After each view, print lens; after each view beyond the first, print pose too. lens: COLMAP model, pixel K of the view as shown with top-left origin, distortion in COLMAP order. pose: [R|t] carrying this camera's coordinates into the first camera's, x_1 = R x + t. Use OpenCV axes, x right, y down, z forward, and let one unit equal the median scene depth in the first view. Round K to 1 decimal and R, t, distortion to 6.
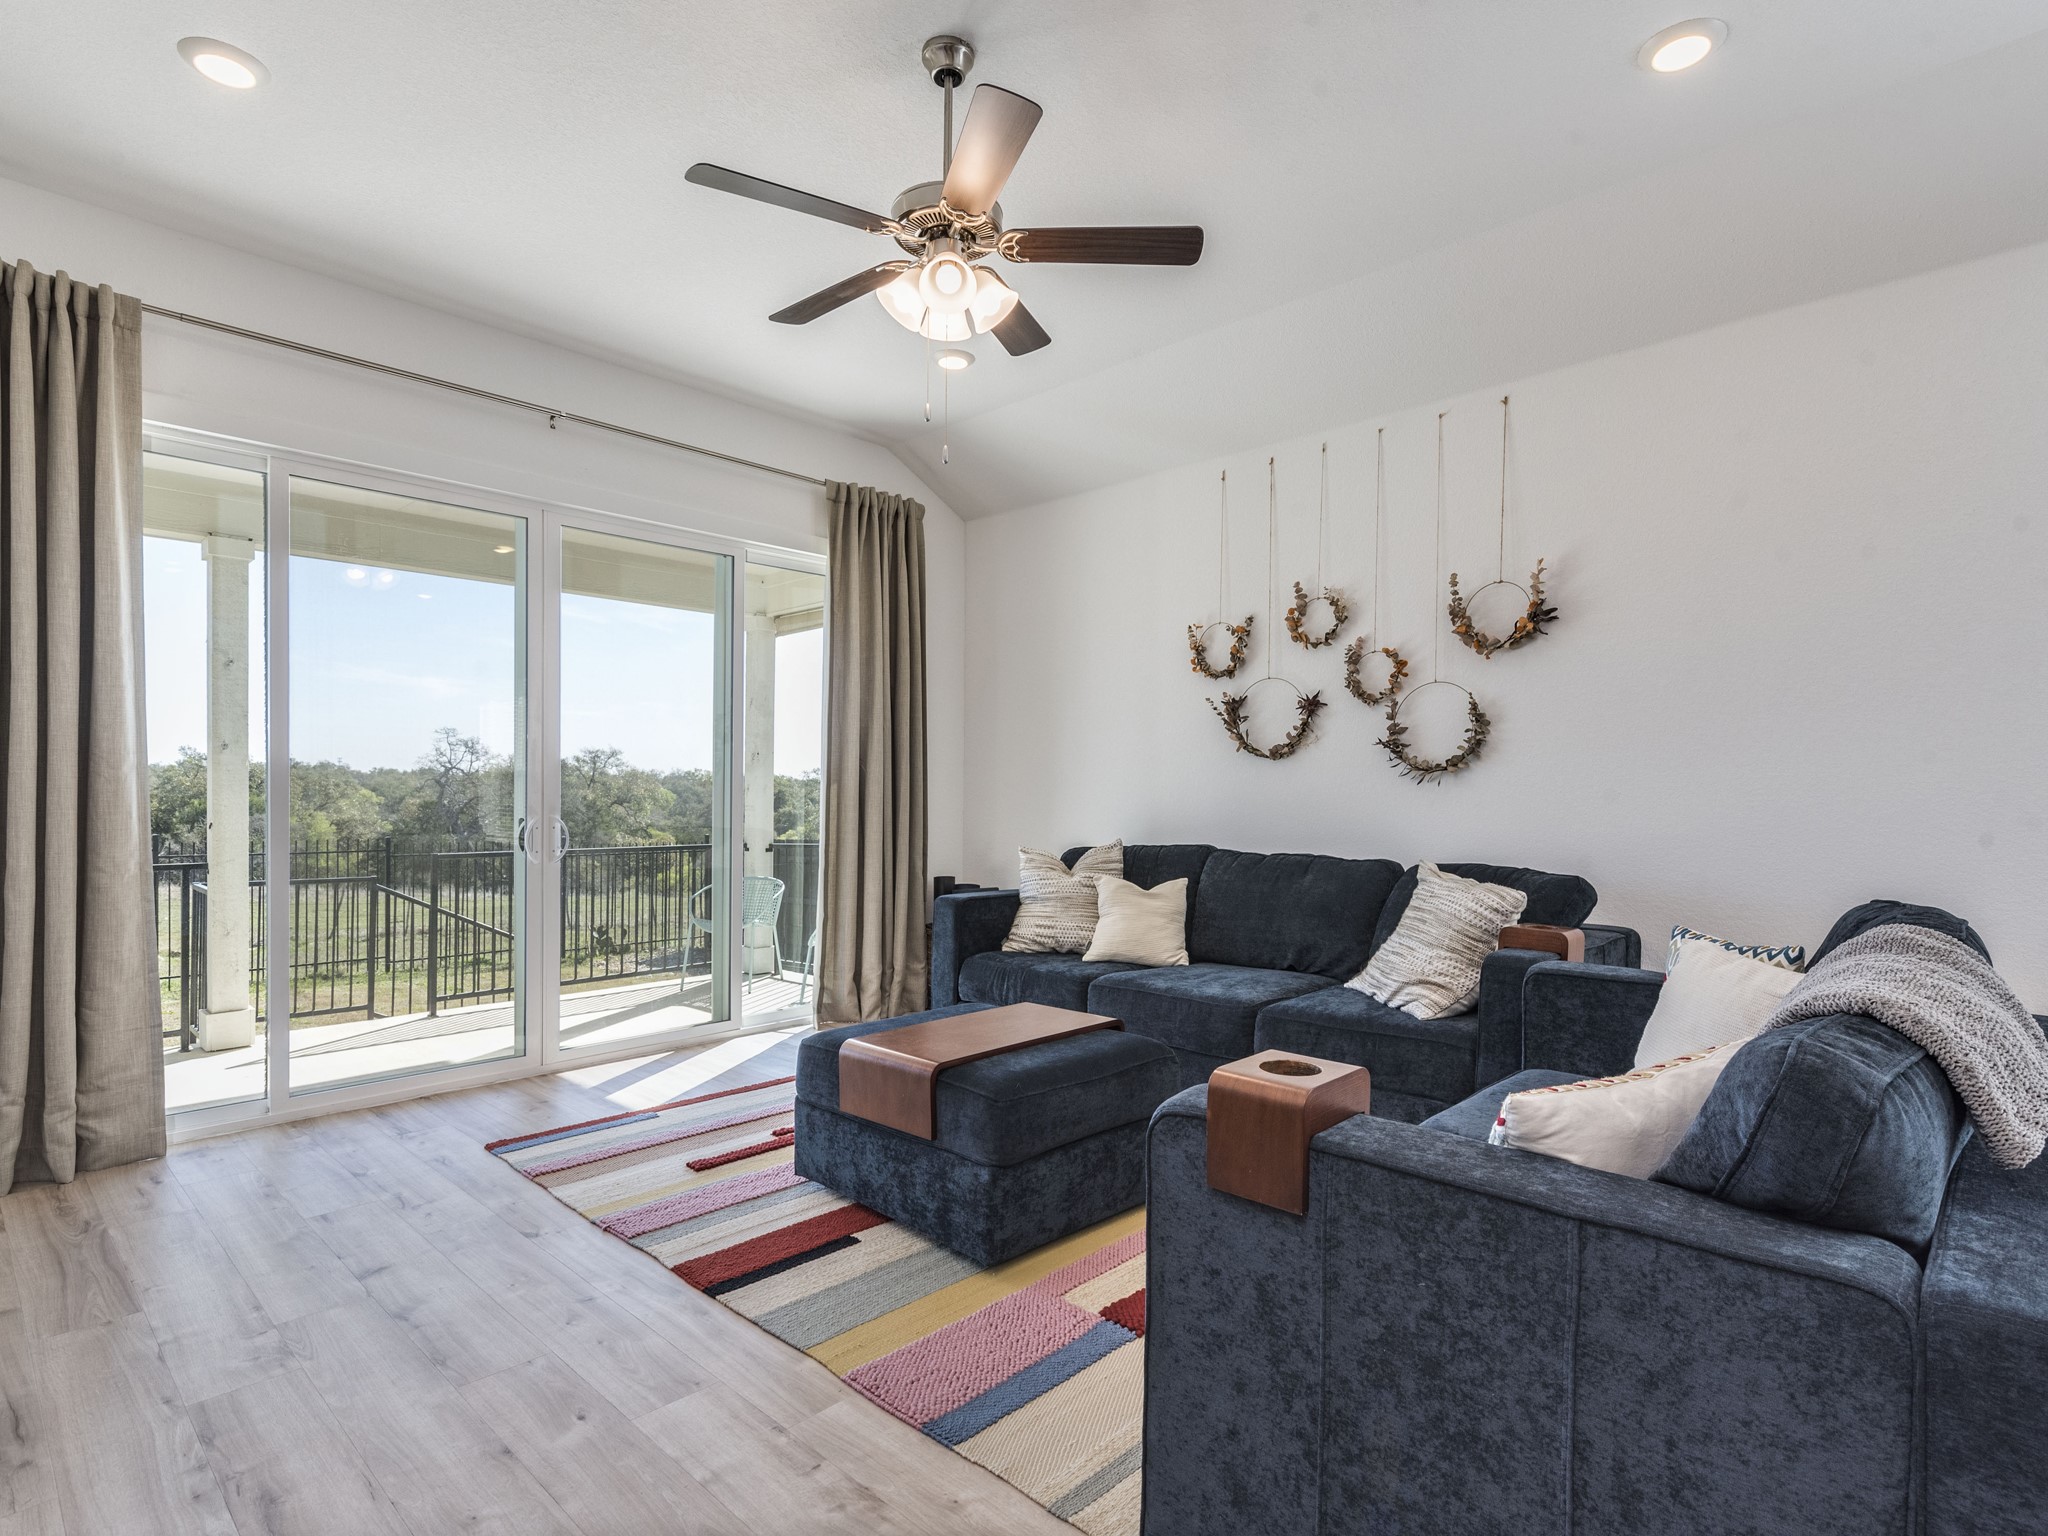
lens RADIAL K [[1057.7, 0, 1022.0], [0, 1057.7, 779.7], [0, 0, 1]] dist [0.000903, 0.000307]
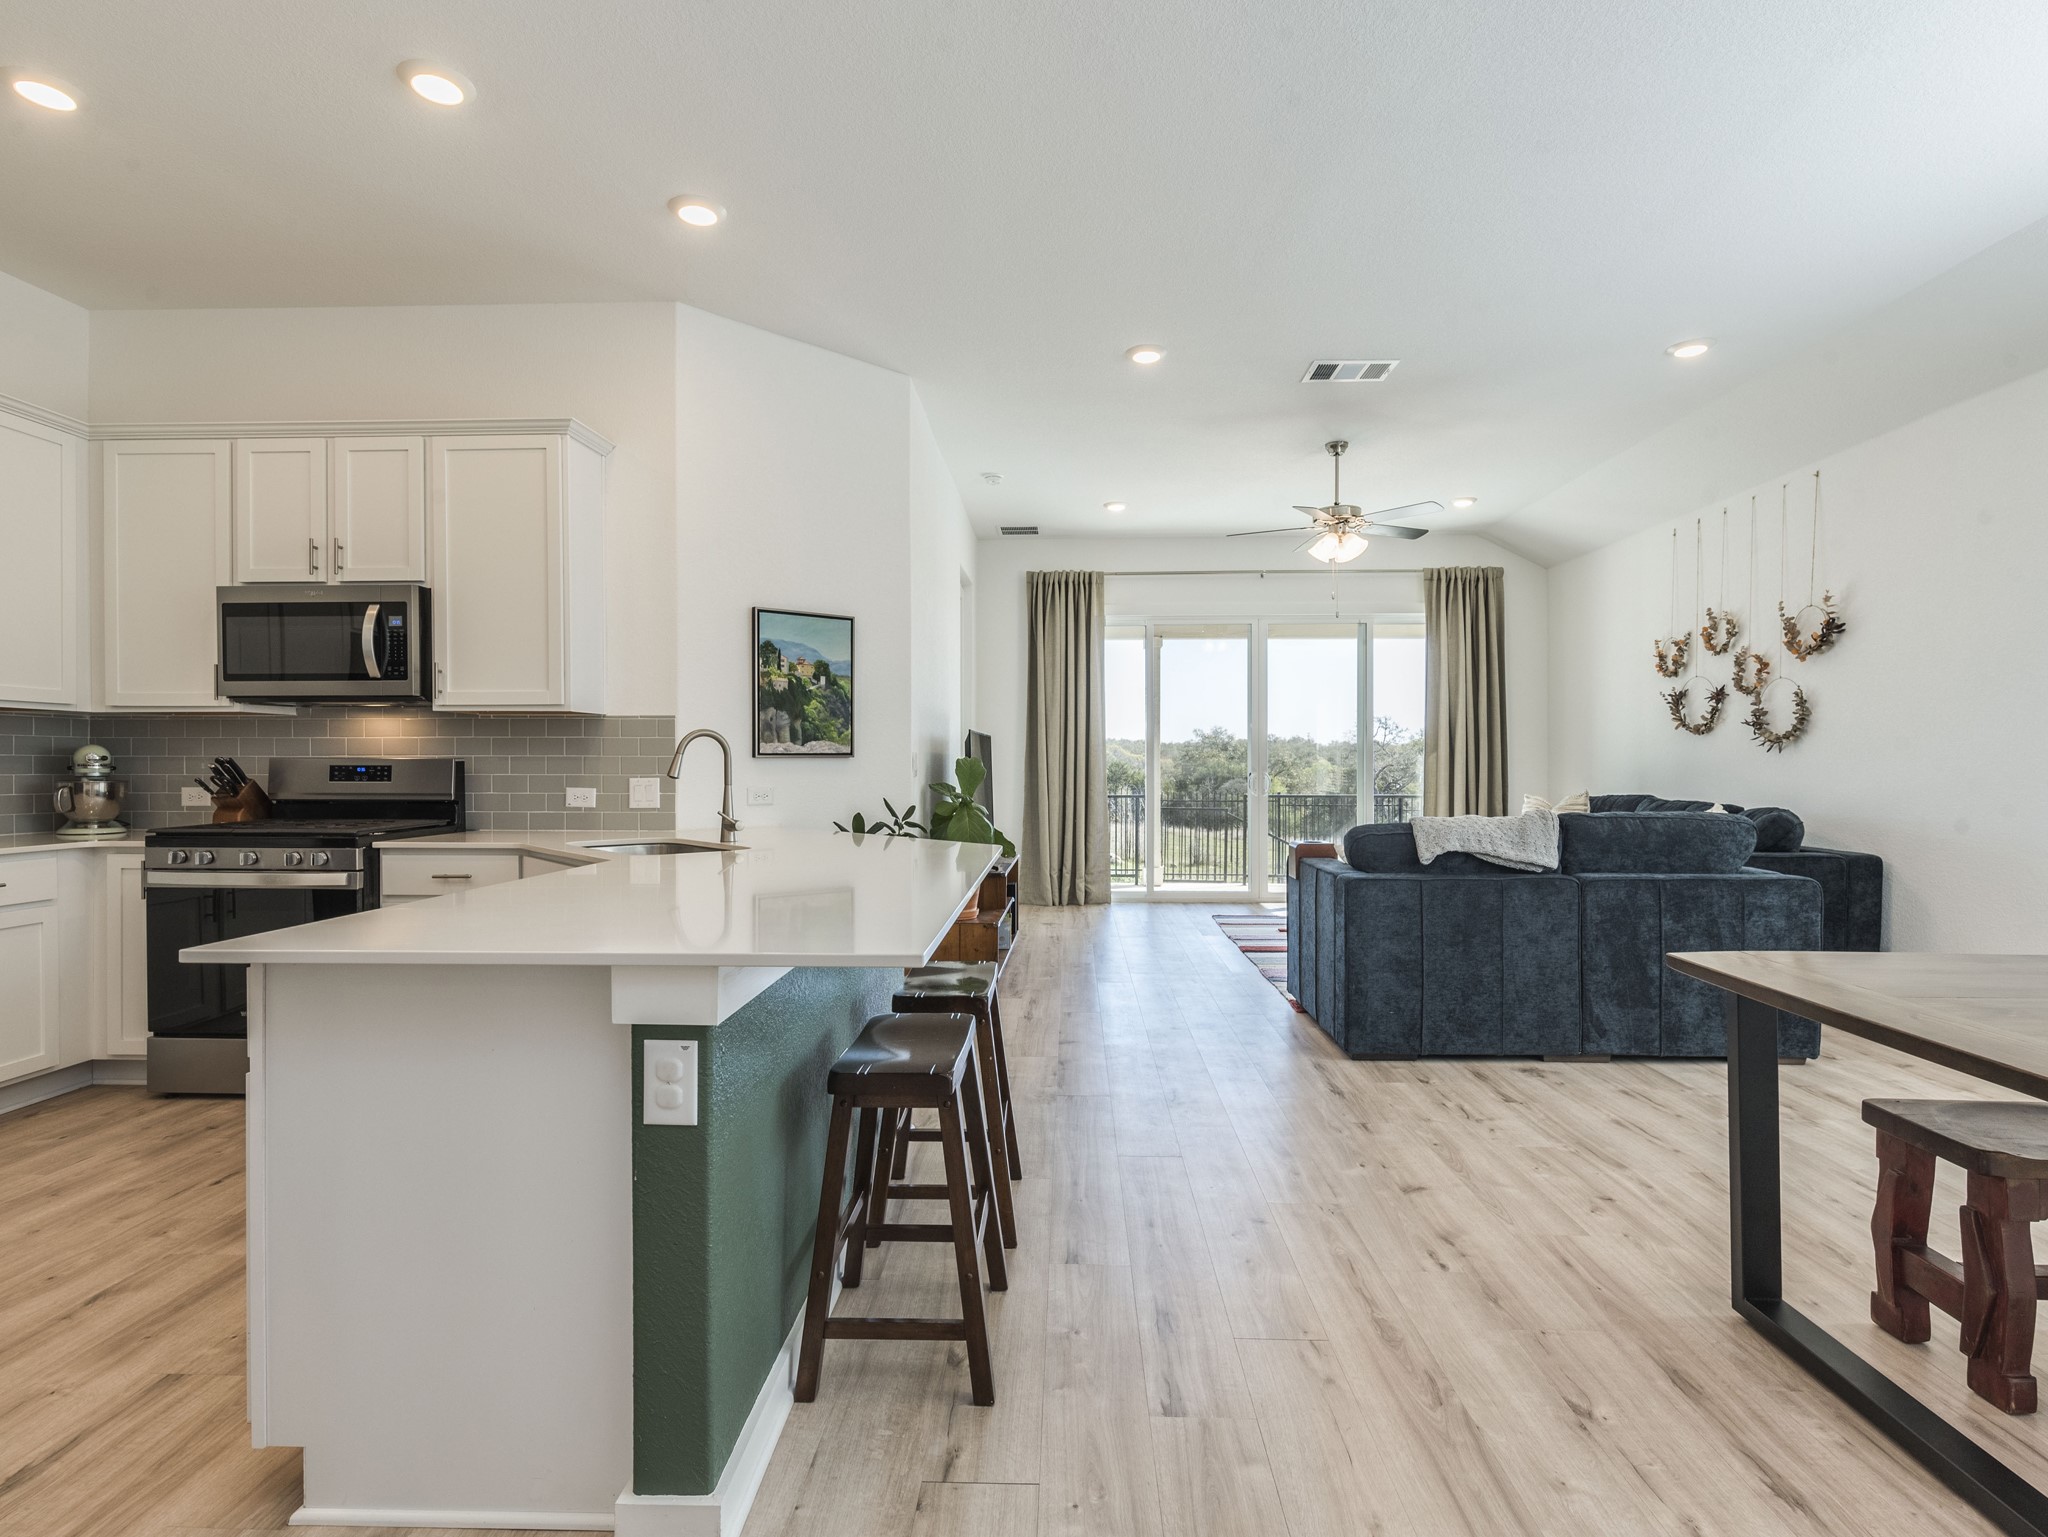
lens RADIAL K [[1057.7, 0, 1022.0], [0, 1057.7, 780.2], [0, 0, 1]] dist [0.000903, 0.000307]
pose [[0.659722, 0.008627, -0.751461, 0.739798], [0.013813, 0.999626, 0.023603, -0.004040], [0.751383, -0.025952, 0.659356, -0.641125]]
